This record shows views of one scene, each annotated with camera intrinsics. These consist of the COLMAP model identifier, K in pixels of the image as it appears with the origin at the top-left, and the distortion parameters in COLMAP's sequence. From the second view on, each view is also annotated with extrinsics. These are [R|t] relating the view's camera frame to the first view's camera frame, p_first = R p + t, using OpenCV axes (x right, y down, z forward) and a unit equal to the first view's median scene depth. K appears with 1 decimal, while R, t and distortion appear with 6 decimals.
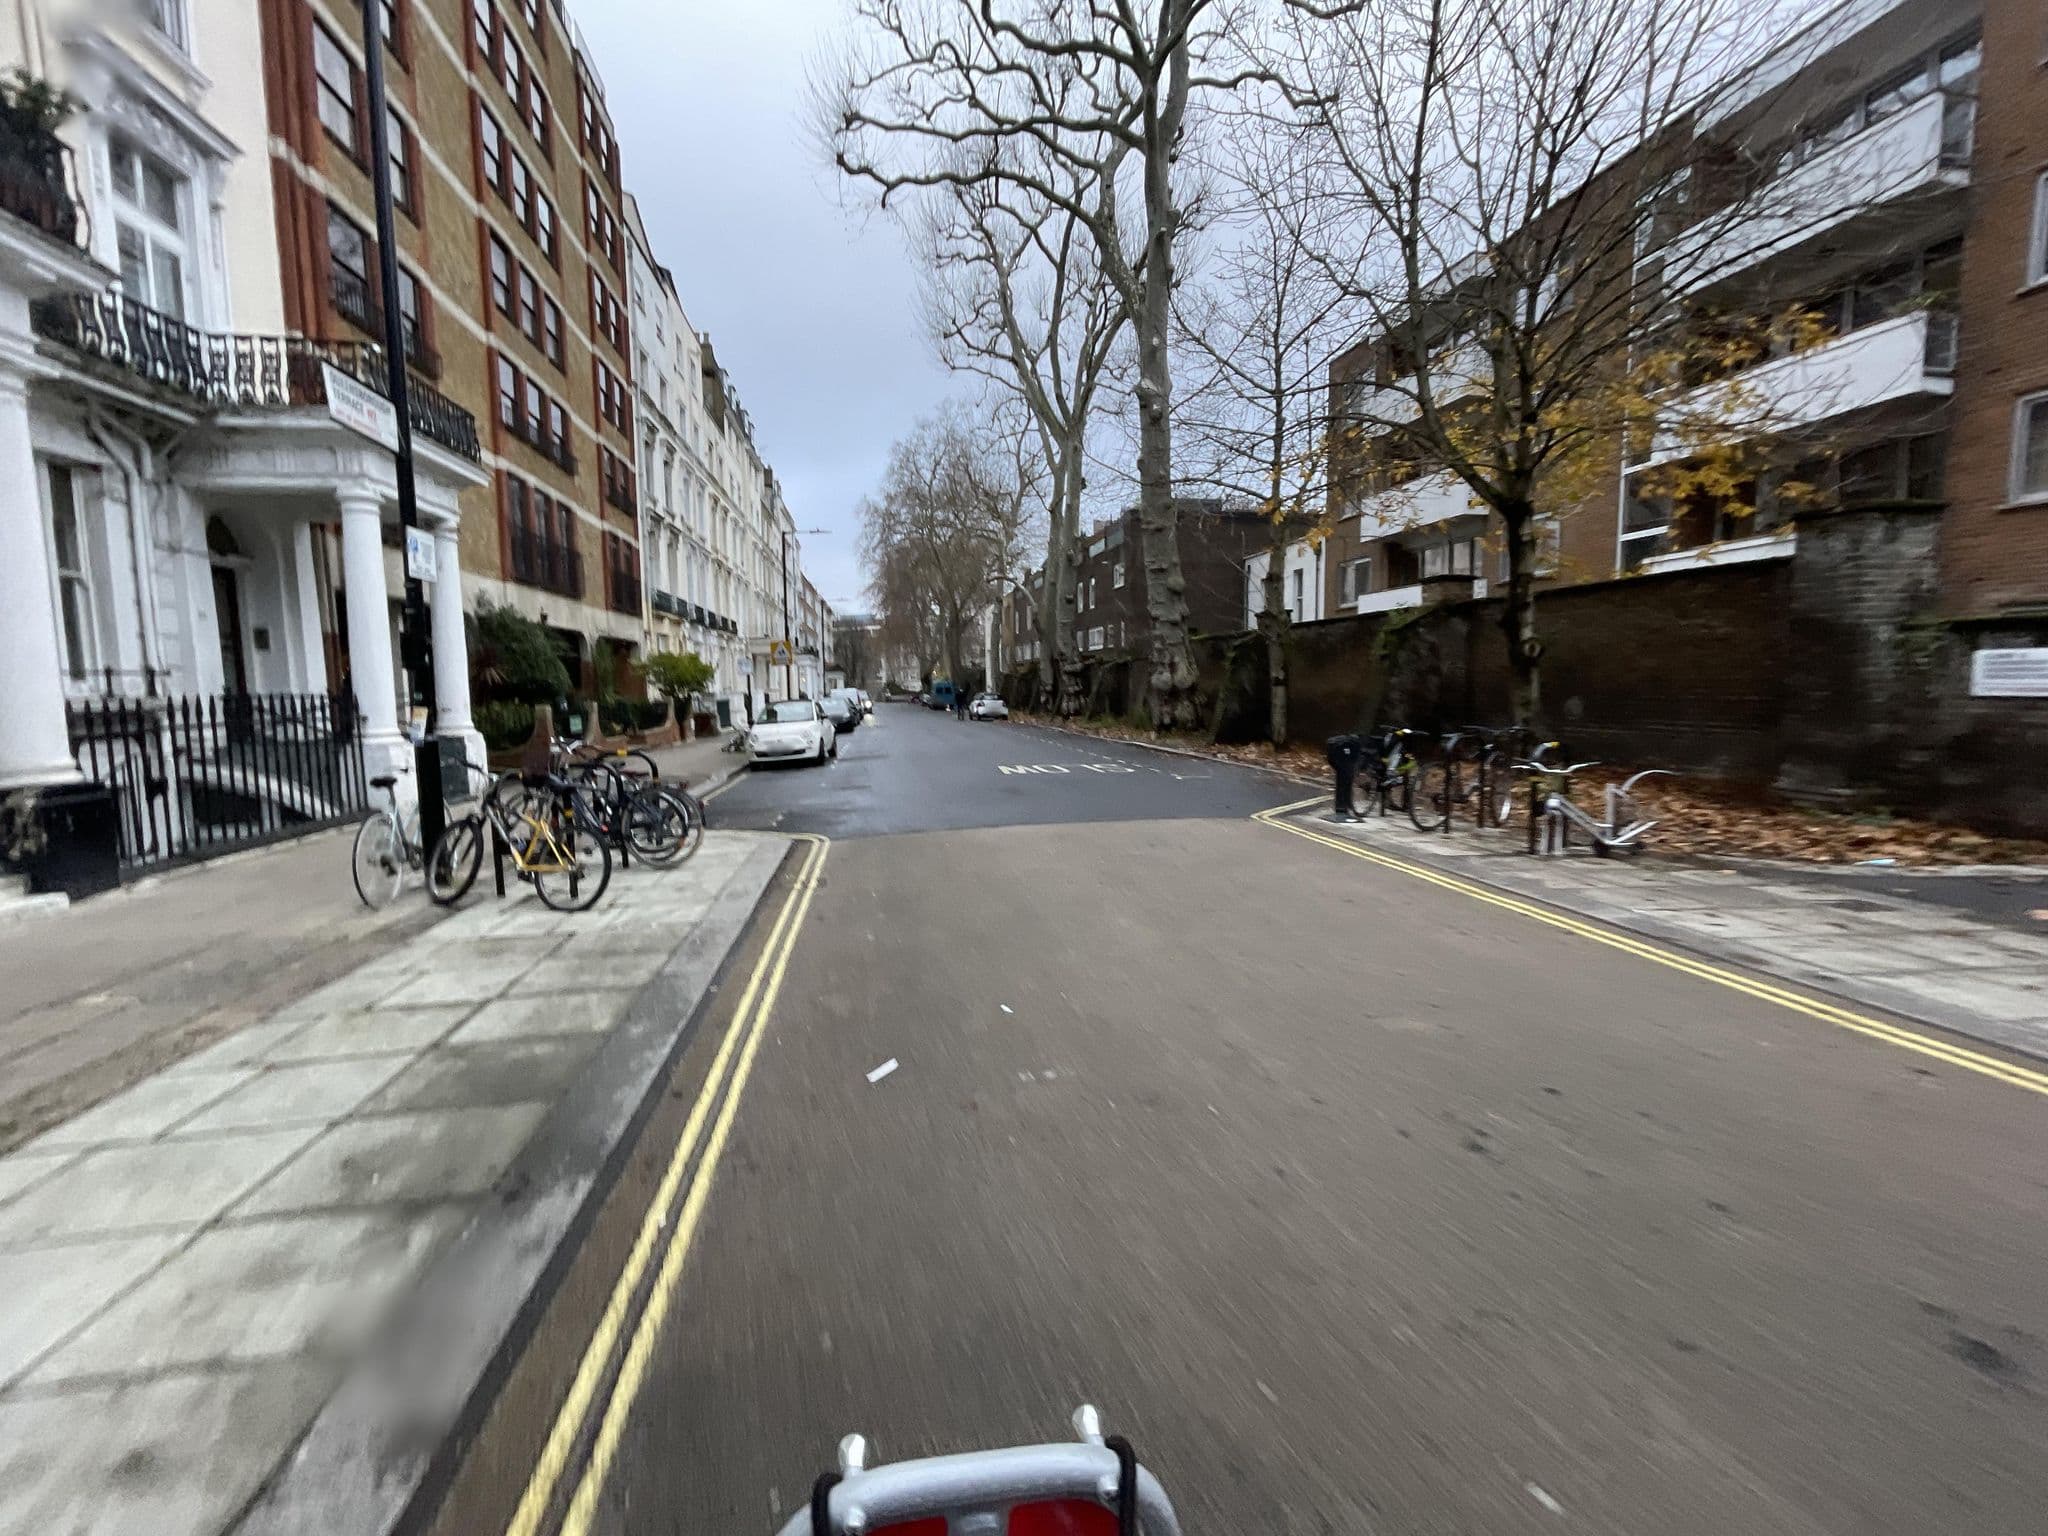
lens RADIAL K [[832.4, 0, 1027.2], [0, 832.4, 765.9], [0, 0, 1]] dist [-0.003434, 0.001202]
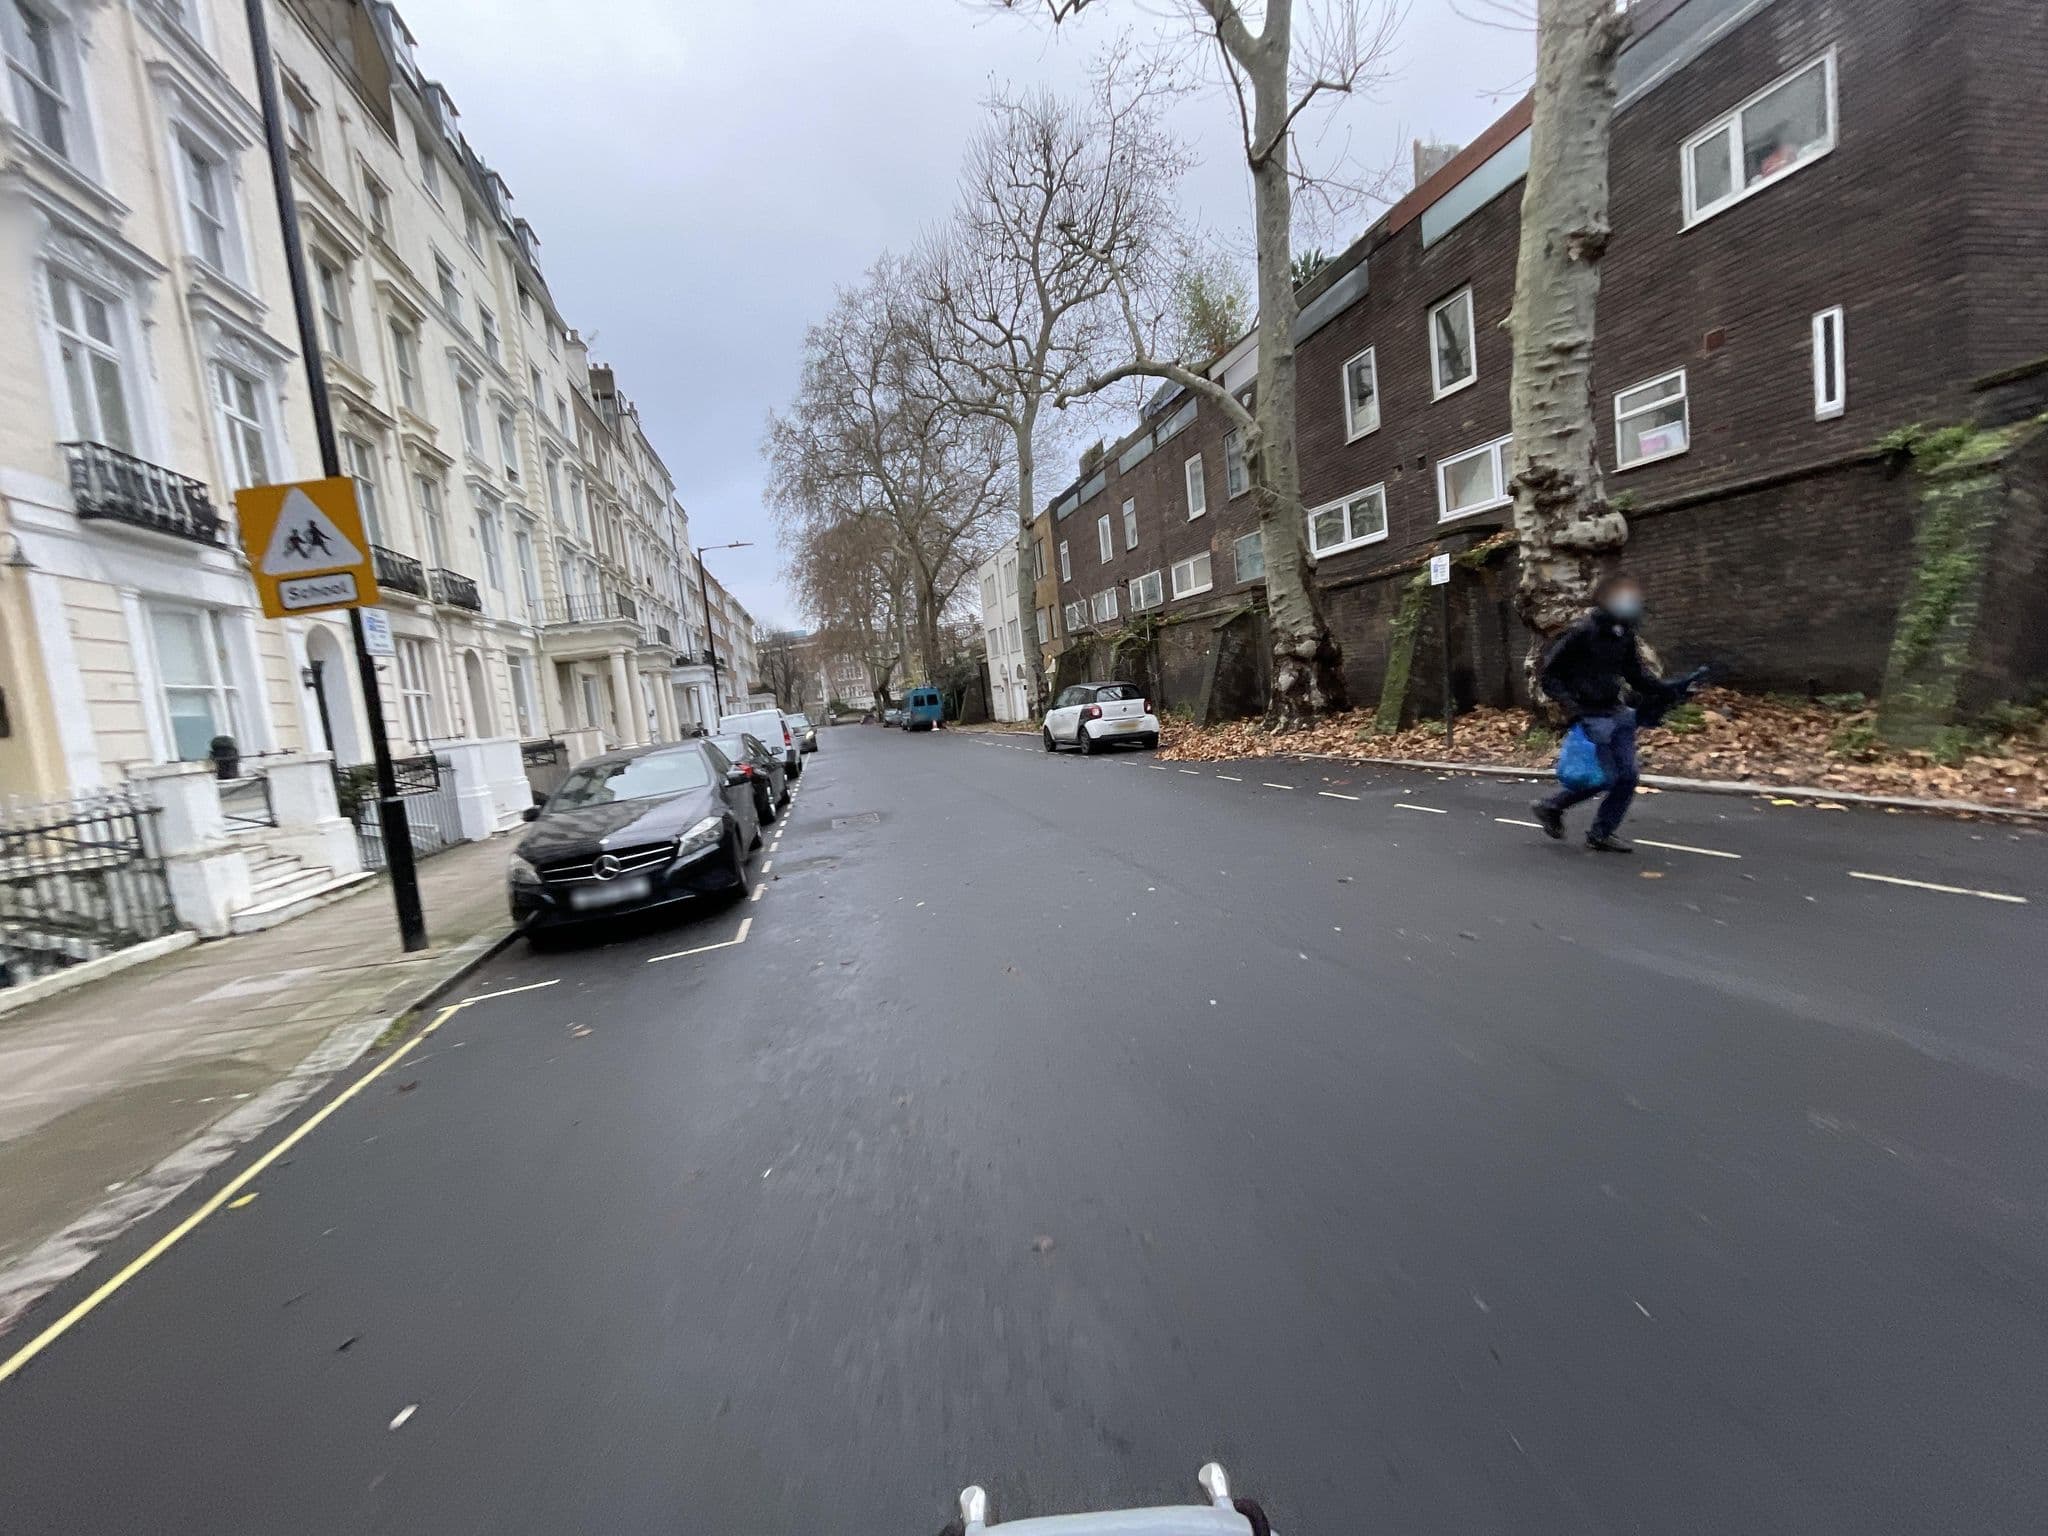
lens RADIAL K [[832.4, 0, 1026.0], [0, 832.4, 767.8], [0, 0, 1]] dist [-0.003434, 0.001202]
pose [[0.993816, -0.095122, 0.057284, -0.052846], [0.095524, 0.995418, -0.004310, -0.024521], [-0.056611, 0.009755, 0.998349, 0.307043]]
